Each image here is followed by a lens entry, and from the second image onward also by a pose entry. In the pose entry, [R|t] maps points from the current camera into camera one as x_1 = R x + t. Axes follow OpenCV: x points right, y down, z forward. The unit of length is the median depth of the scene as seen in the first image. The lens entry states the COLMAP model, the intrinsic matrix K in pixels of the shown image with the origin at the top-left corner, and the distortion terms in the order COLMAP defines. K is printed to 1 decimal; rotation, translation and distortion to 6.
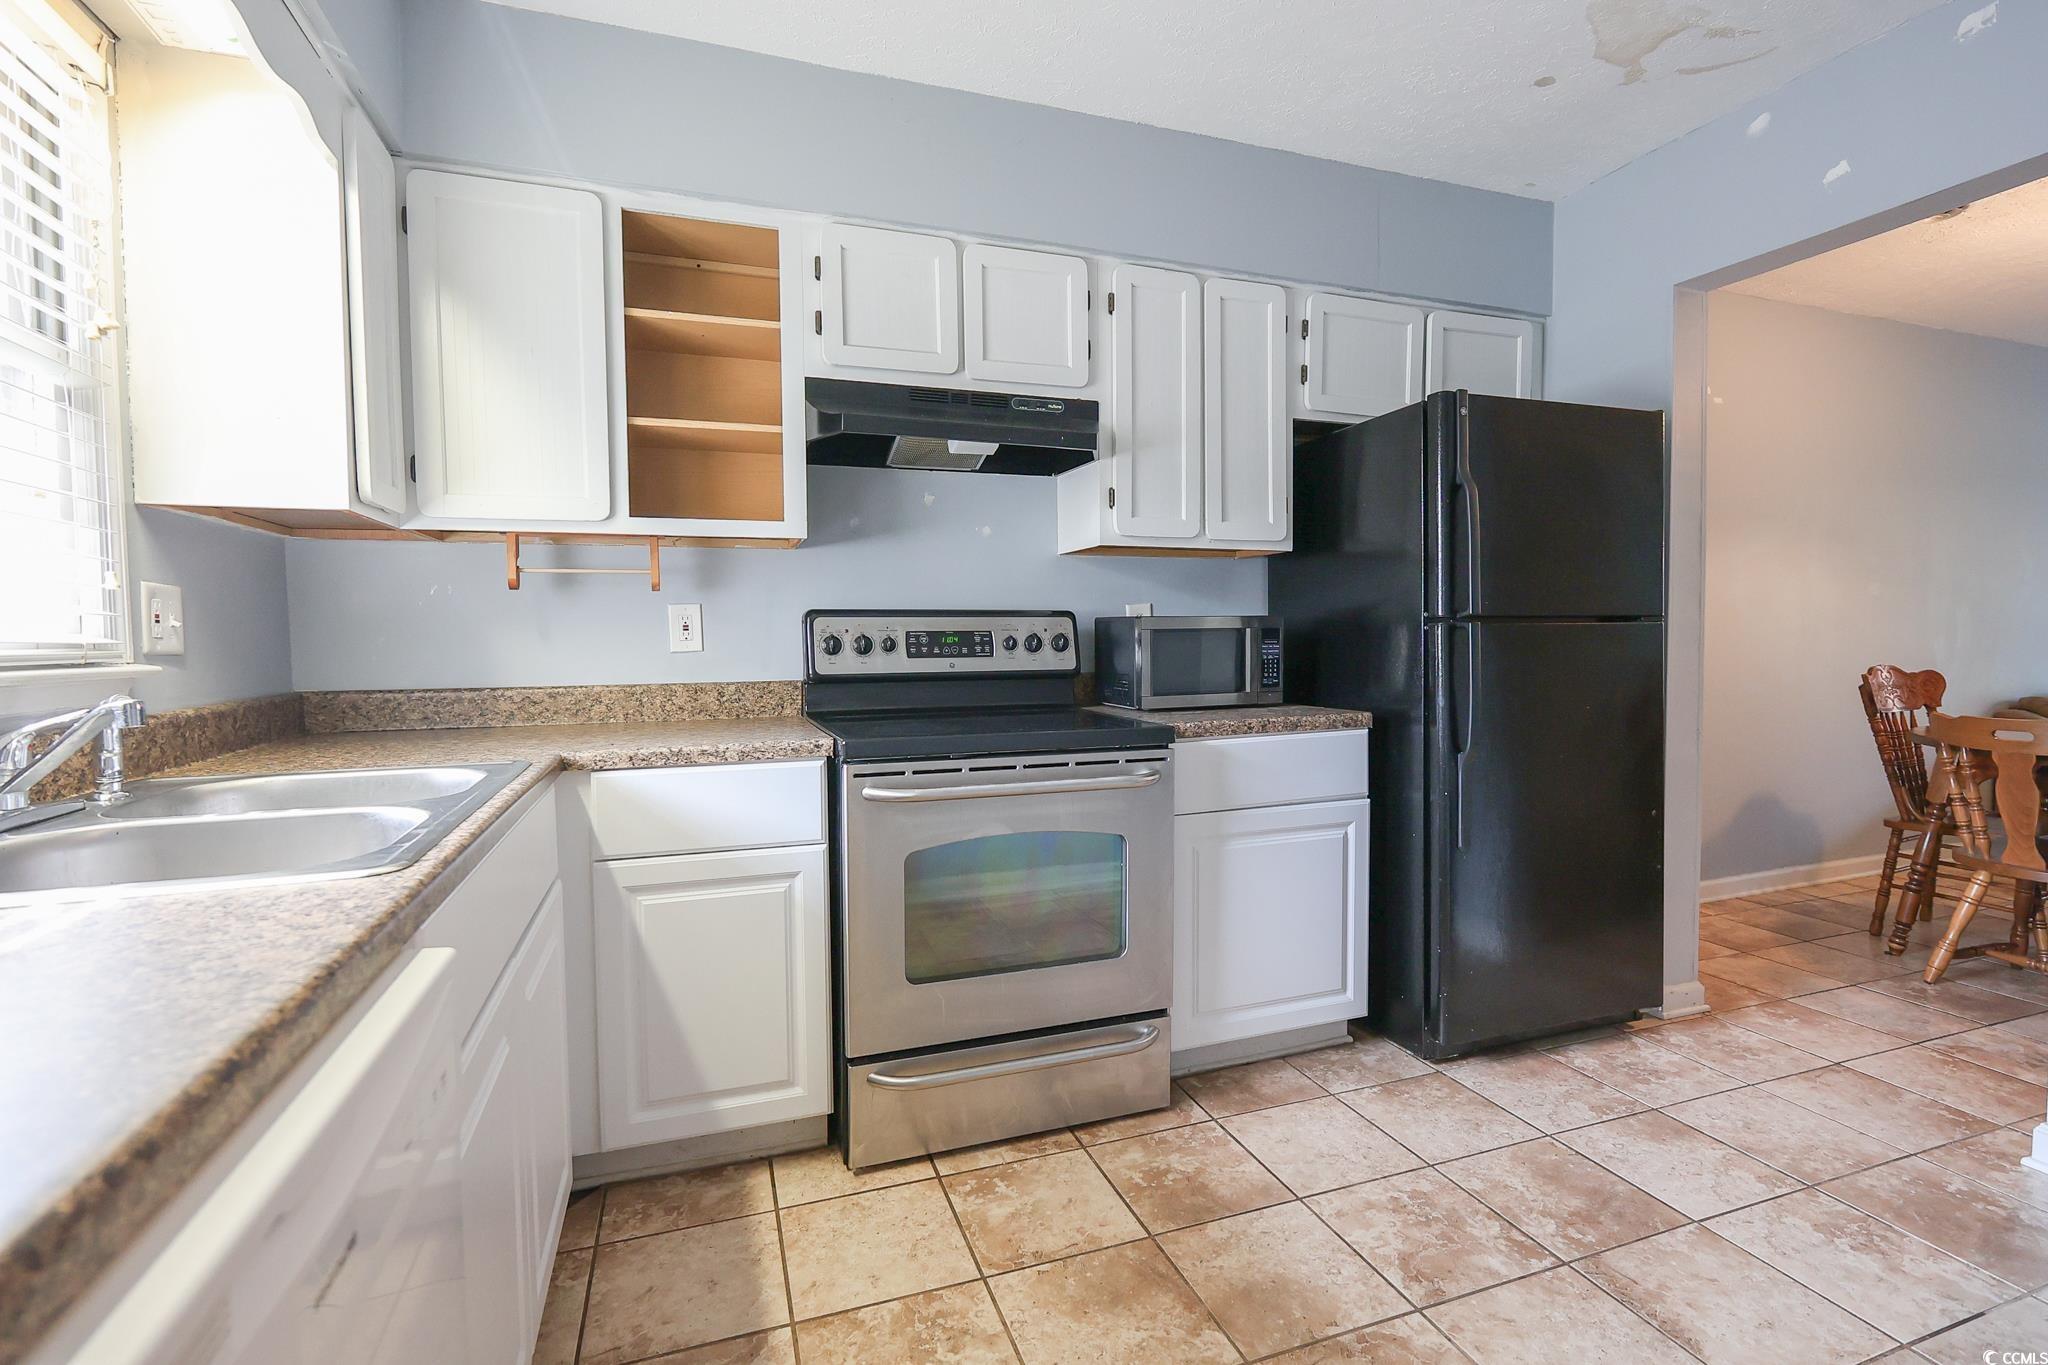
lens RADIAL K [[939.3, 0, 1025.9], [0, 939.3, 668.1], [0, 0, 1]] dist [-0.009530, 0.000662]
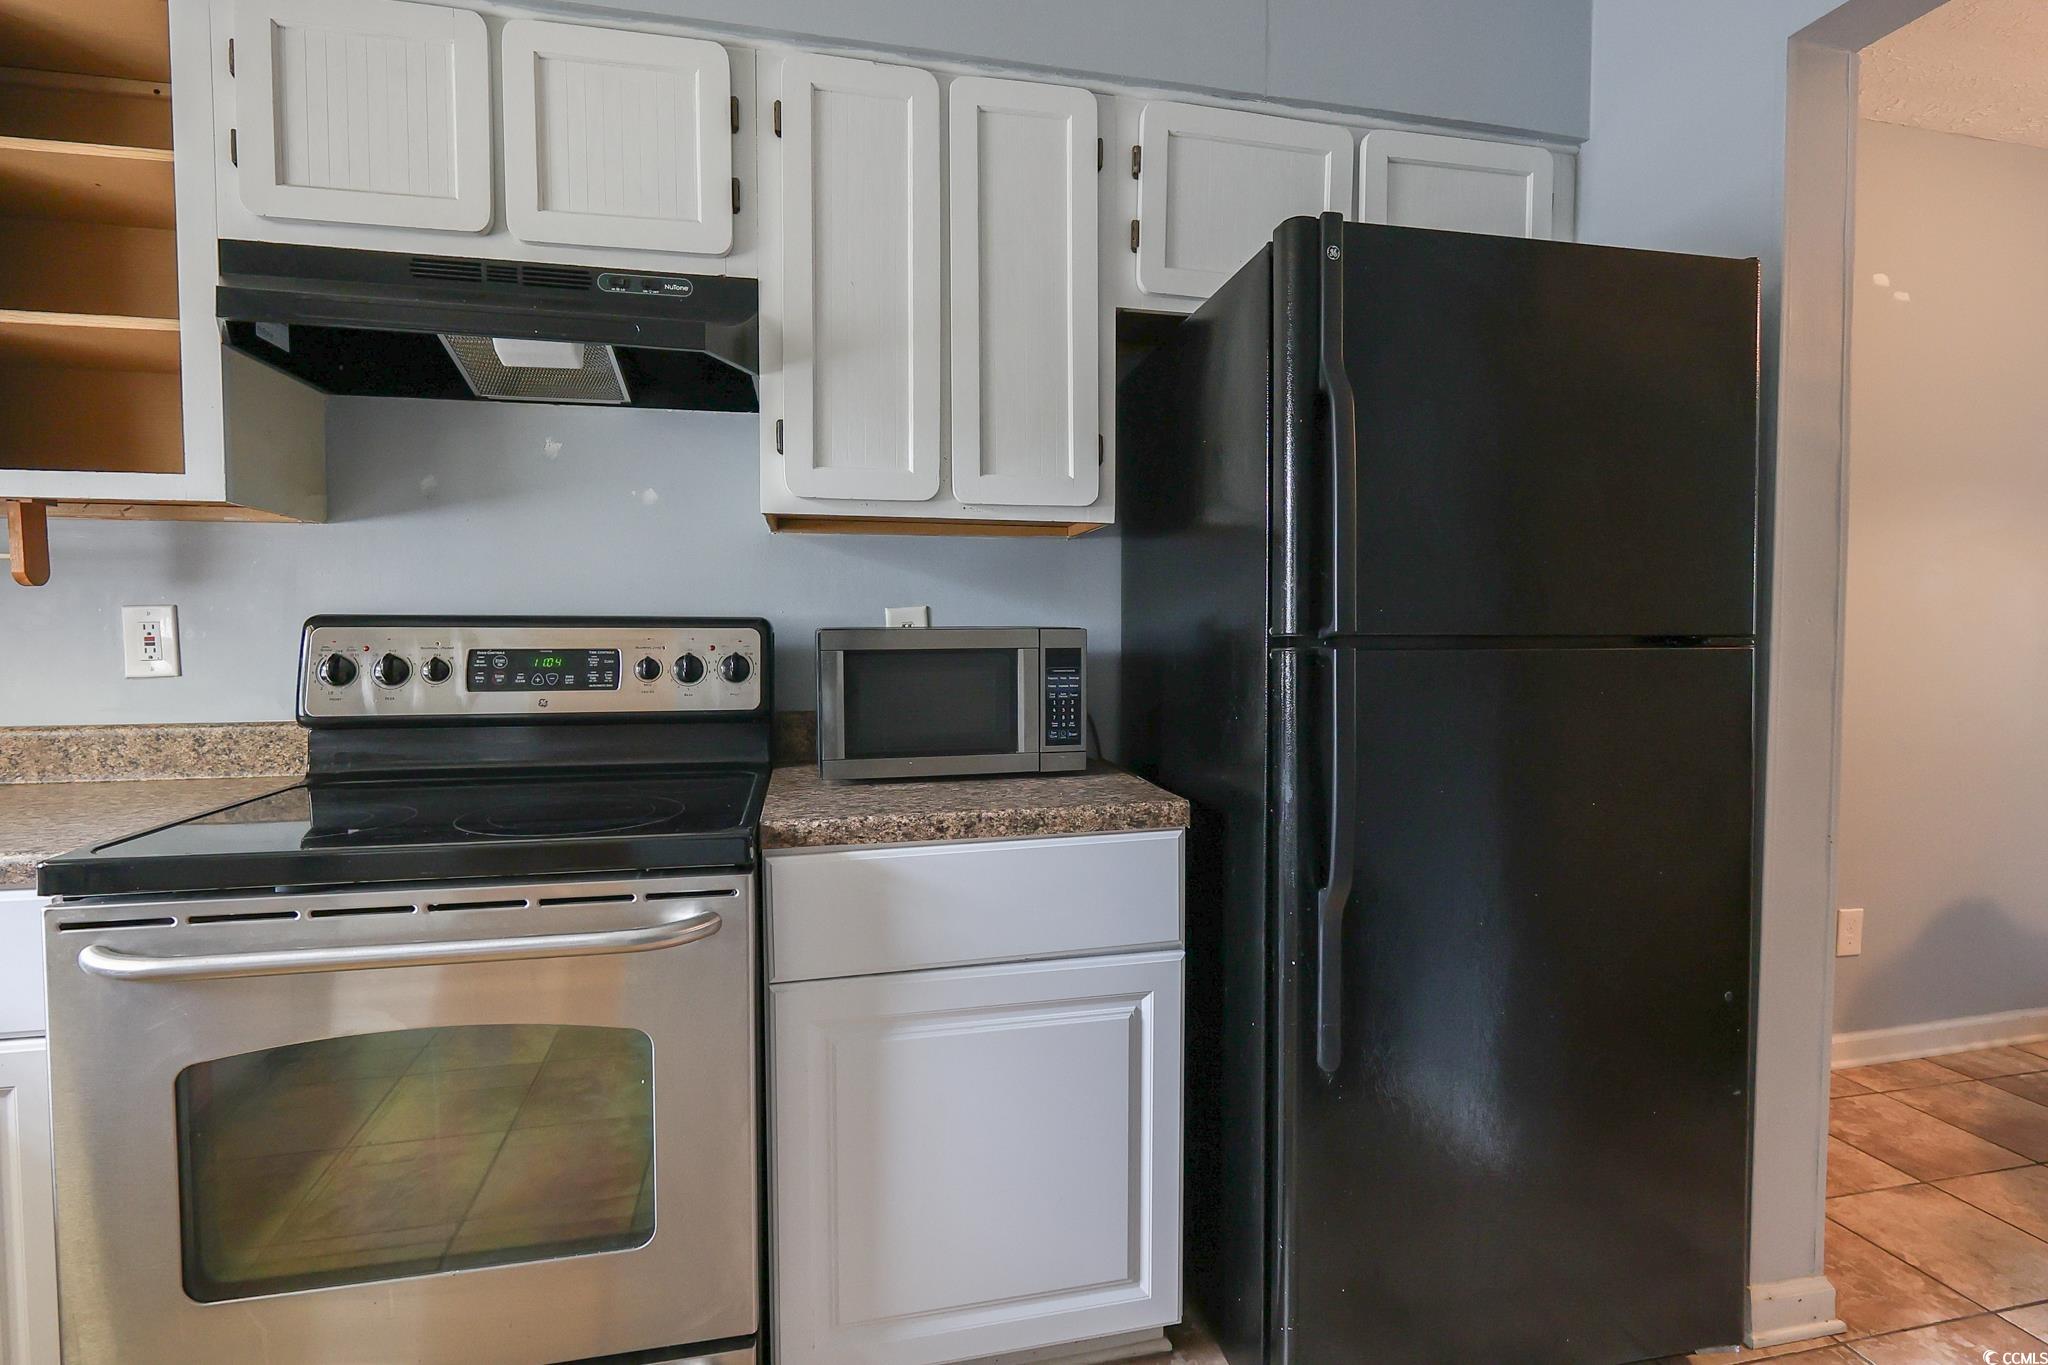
lens RADIAL K [[958.4, 0, 1028.4], [0, 958.4, 667.7], [0, 0, 1]] dist [-0.006730, 0.000514]
pose [[0.992128, 0.013097, -0.124541, 0.329783], [-0.012828, 0.999913, 0.002956, -0.032963], [0.124569, -0.001336, 0.992210, 0.392164]]
